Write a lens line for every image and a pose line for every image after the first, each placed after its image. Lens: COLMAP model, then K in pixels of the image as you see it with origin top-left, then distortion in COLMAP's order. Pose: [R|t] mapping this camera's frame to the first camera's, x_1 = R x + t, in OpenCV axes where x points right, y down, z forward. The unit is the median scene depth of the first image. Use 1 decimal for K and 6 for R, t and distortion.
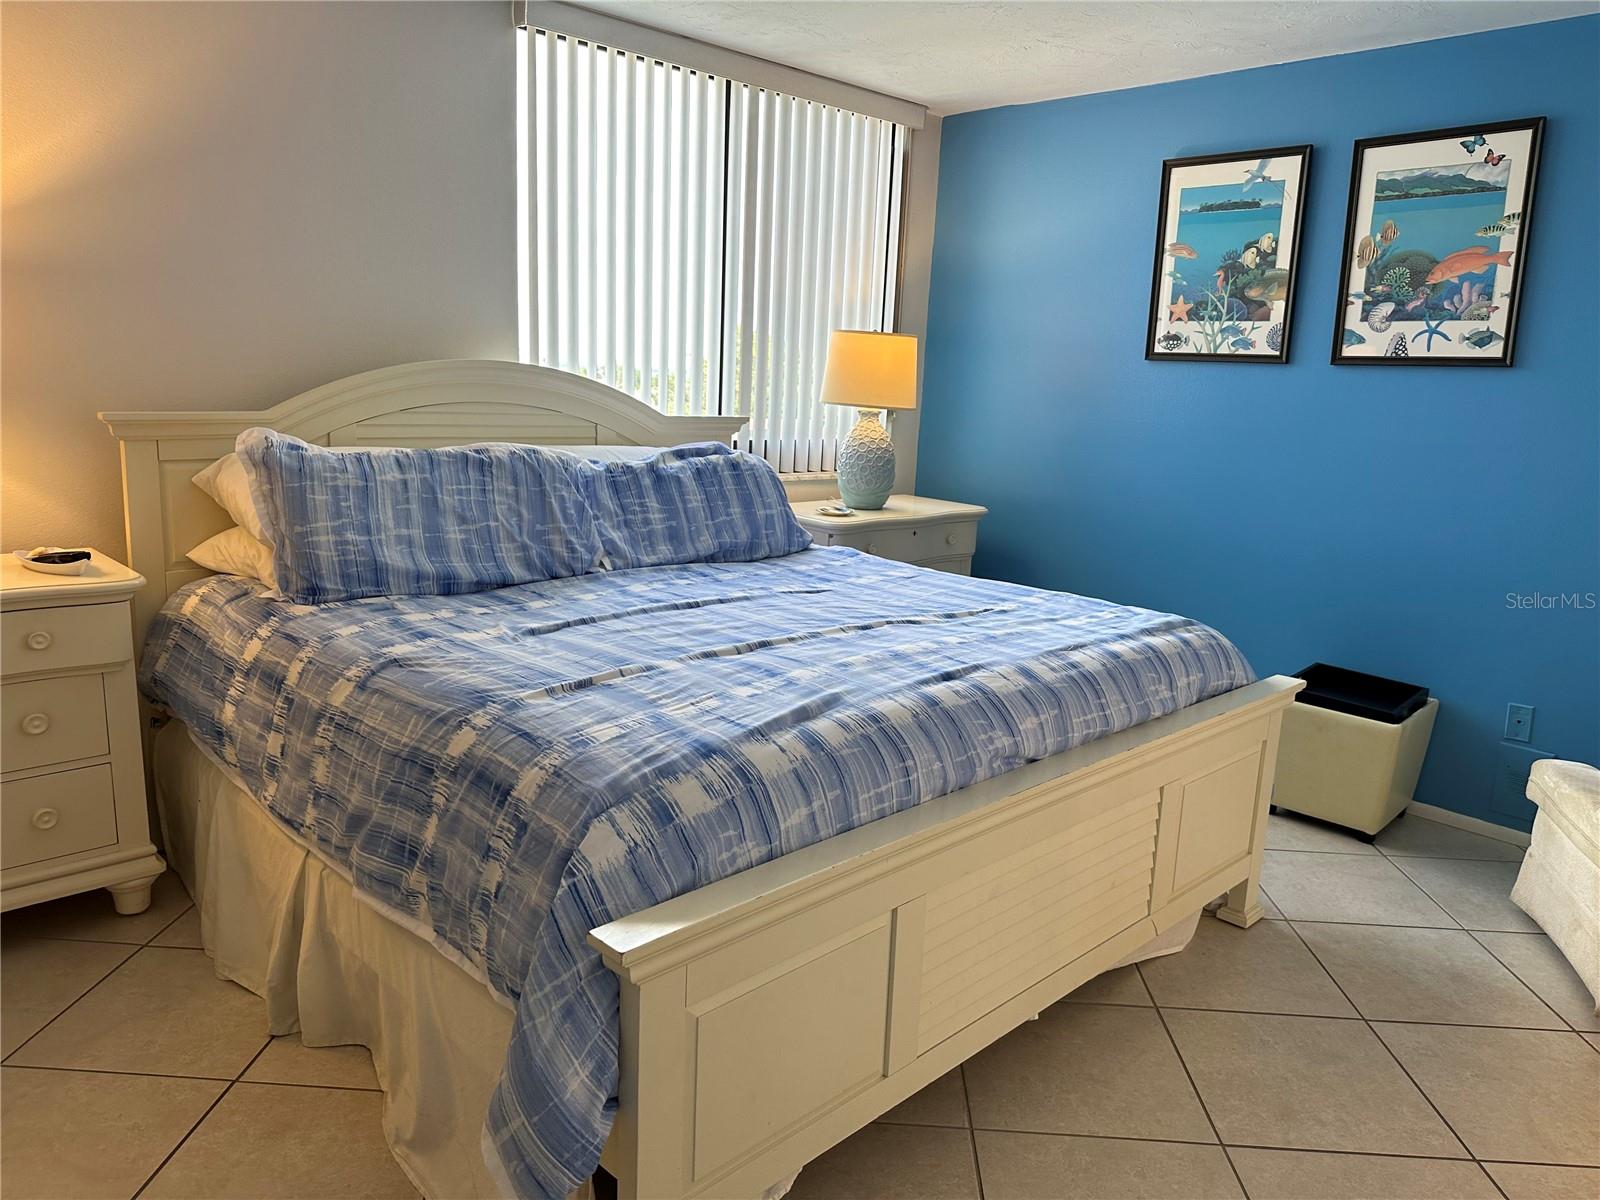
lens RADIAL K [[1112.0, 0, 805.2], [0, 1112.0, 605.7], [0, 0, 1]] dist [0.115756, -0.187880]
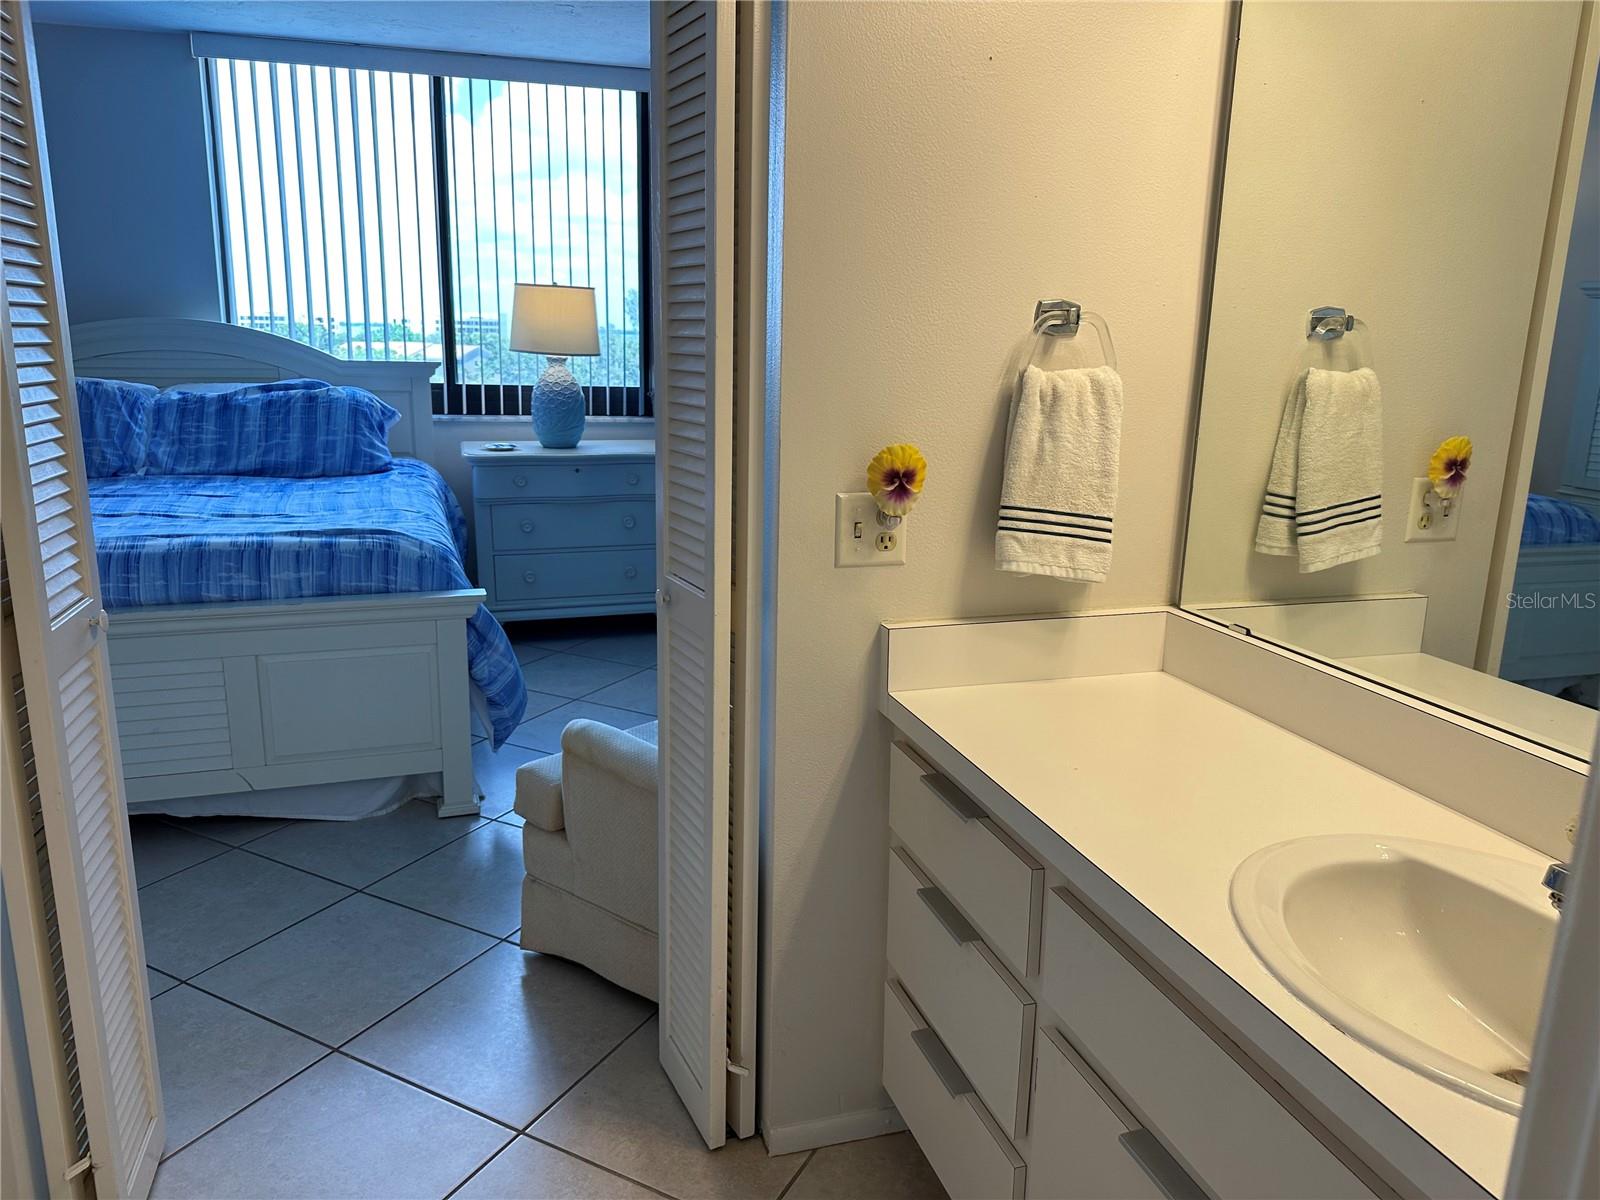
lens RADIAL K [[1112.0, 0, 805.2], [0, 1112.0, 605.7], [0, 0, 1]] dist [0.115756, -0.187880]
pose [[0.896335, 0.081620, -0.435799, 1.262815], [-0.070505, 0.996642, 0.041649, 0.010354], [0.437735, -0.006605, 0.899080, 0.184989]]
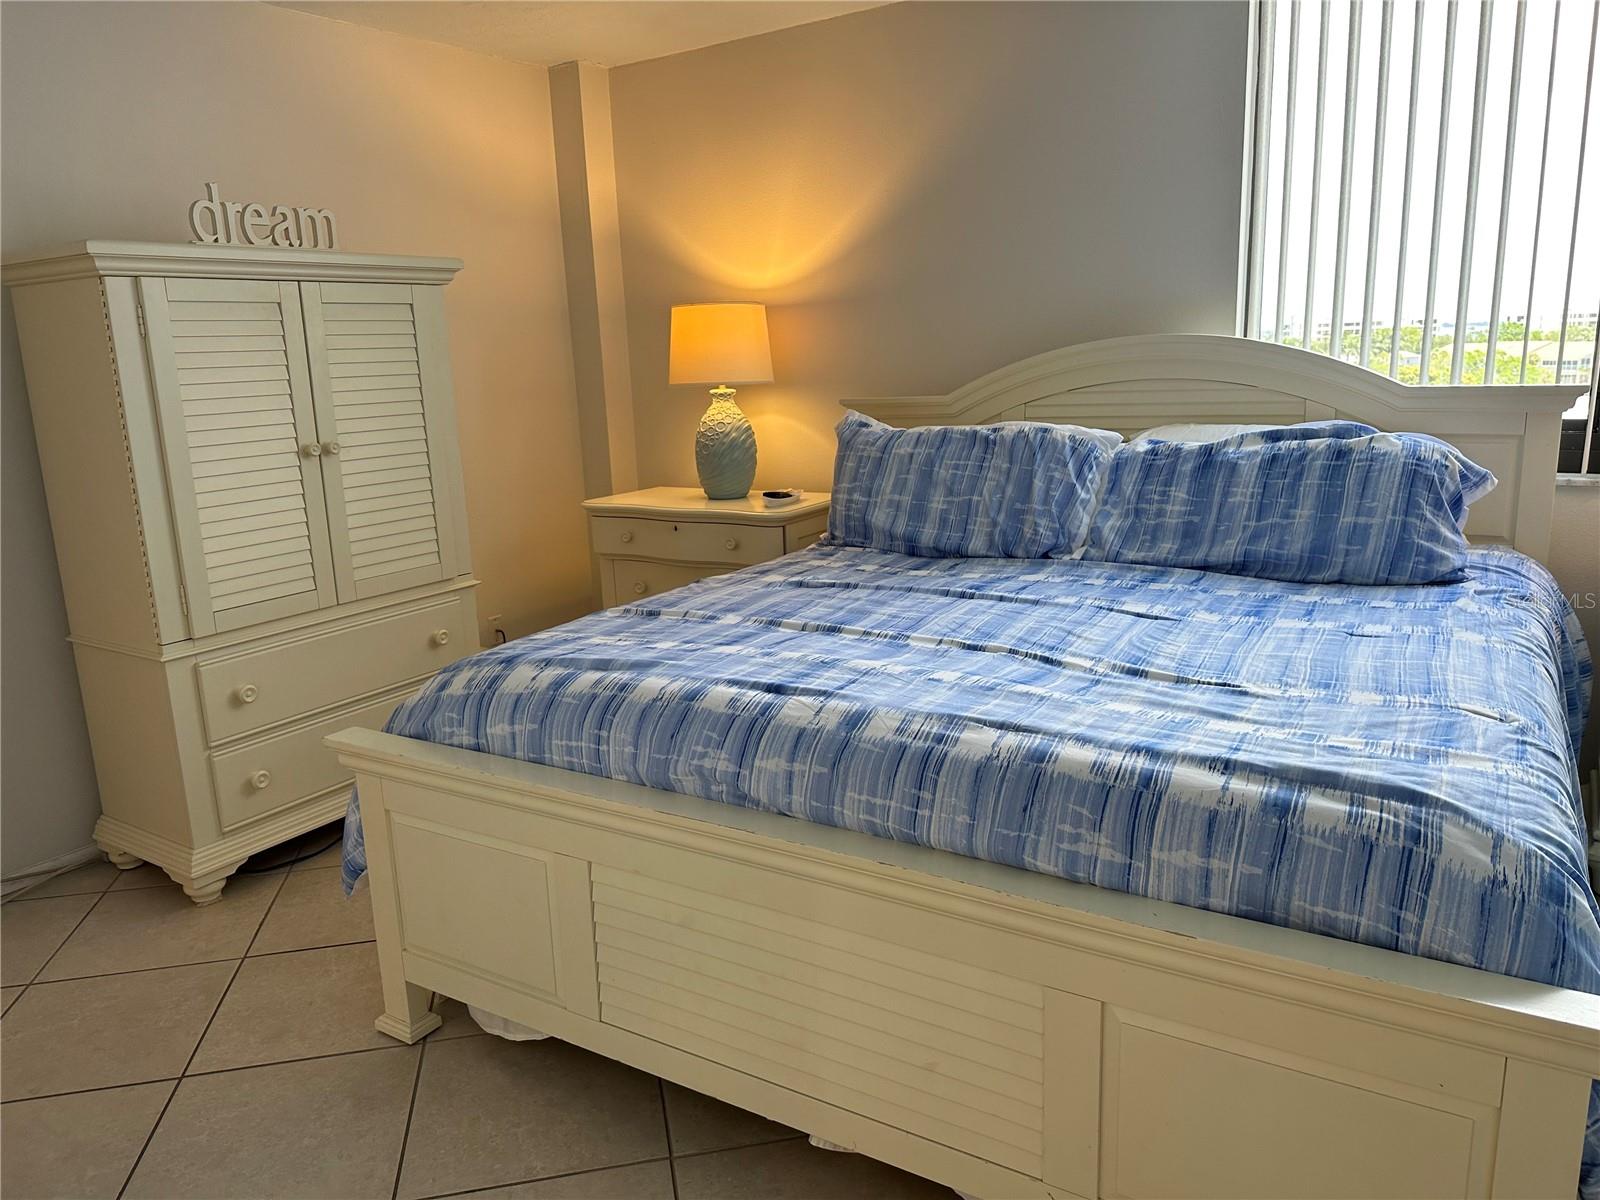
lens RADIAL K [[1131.4, 0, 787.4], [0, 1131.4, 583.1], [0, 0, 1]] dist [0.130393, -0.208663]
pose [[0.222046, 0.145639, -0.964098, 0.787959], [-0.148129, 0.982343, 0.114279, -0.098245], [0.963719, 0.117436, 0.239698, 0.630592]]
